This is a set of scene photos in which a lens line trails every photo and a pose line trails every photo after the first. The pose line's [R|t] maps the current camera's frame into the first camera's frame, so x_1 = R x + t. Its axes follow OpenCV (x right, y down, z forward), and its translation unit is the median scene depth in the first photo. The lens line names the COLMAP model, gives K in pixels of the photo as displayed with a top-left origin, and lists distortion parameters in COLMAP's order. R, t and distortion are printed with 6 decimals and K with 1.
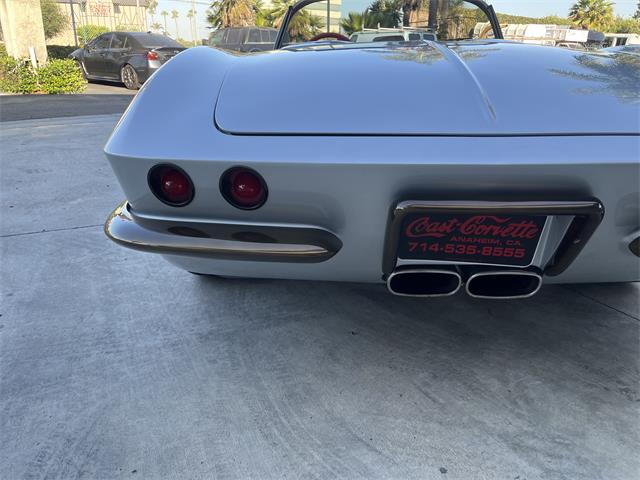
lens RADIAL K [[496.0, 0, 323.9], [0, 496.0, 241.9], [0, 0, 1]] dist [0.073252, -0.103007]
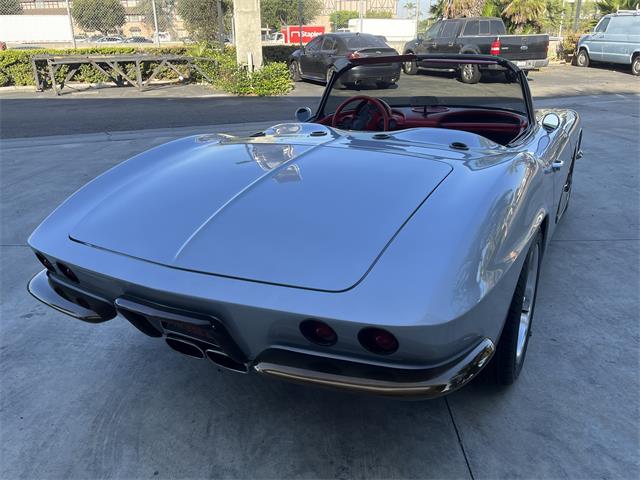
lens RADIAL K [[540.4, 0, 316.5], [0, 540.4, 243.3], [0, 0, 1]] dist [0.082430, -0.108848]
pose [[0.890821, 0.136621, -0.433327, 1.000146], [-0.130233, 0.990482, 0.044554, -0.286361], [0.435289, 0.016744, 0.900135, -0.226096]]
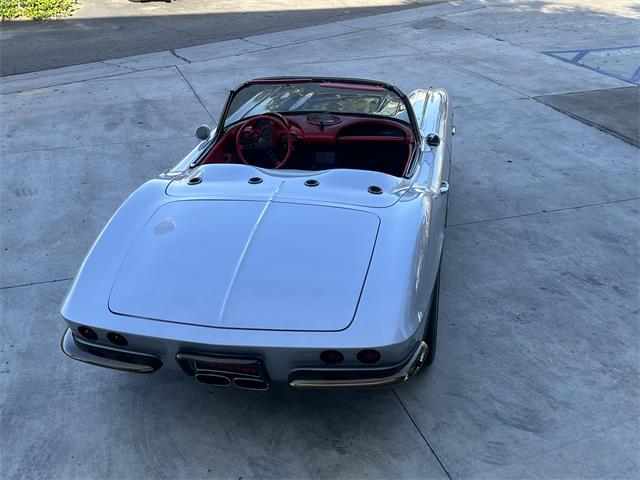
lens RADIAL K [[802.3, 0, 320.0], [0, 802.3, 240.0], [0, 0, 1]] dist [0.097420, -0.237294]
pose [[0.986439, 0.053125, -0.155295, 0.912964], [-0.037306, 0.993975, 0.103061, -0.684832], [0.159834, -0.095870, 0.982477, -1.699295]]
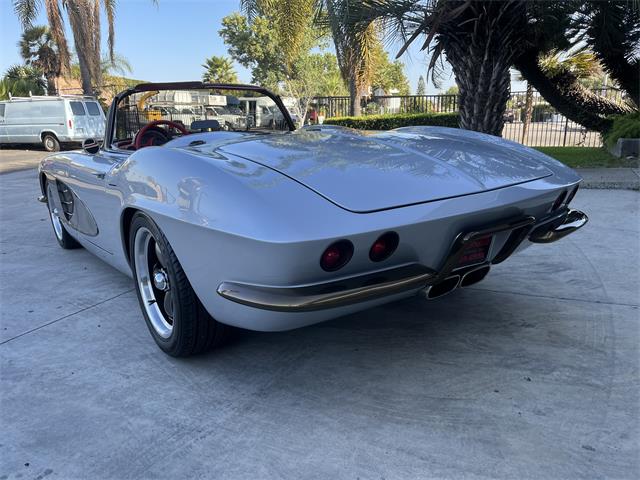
lens RADIAL K [[496.0, 0, 323.9], [0, 496.0, 241.9], [0, 0, 1]] dist [0.073252, -0.103007]
pose [[0.782180, -0.186931, 0.594350, -0.842451], [0.251323, 0.967542, -0.026442, -0.090064], [-0.570116, 0.170056, 0.803772, -0.062370]]
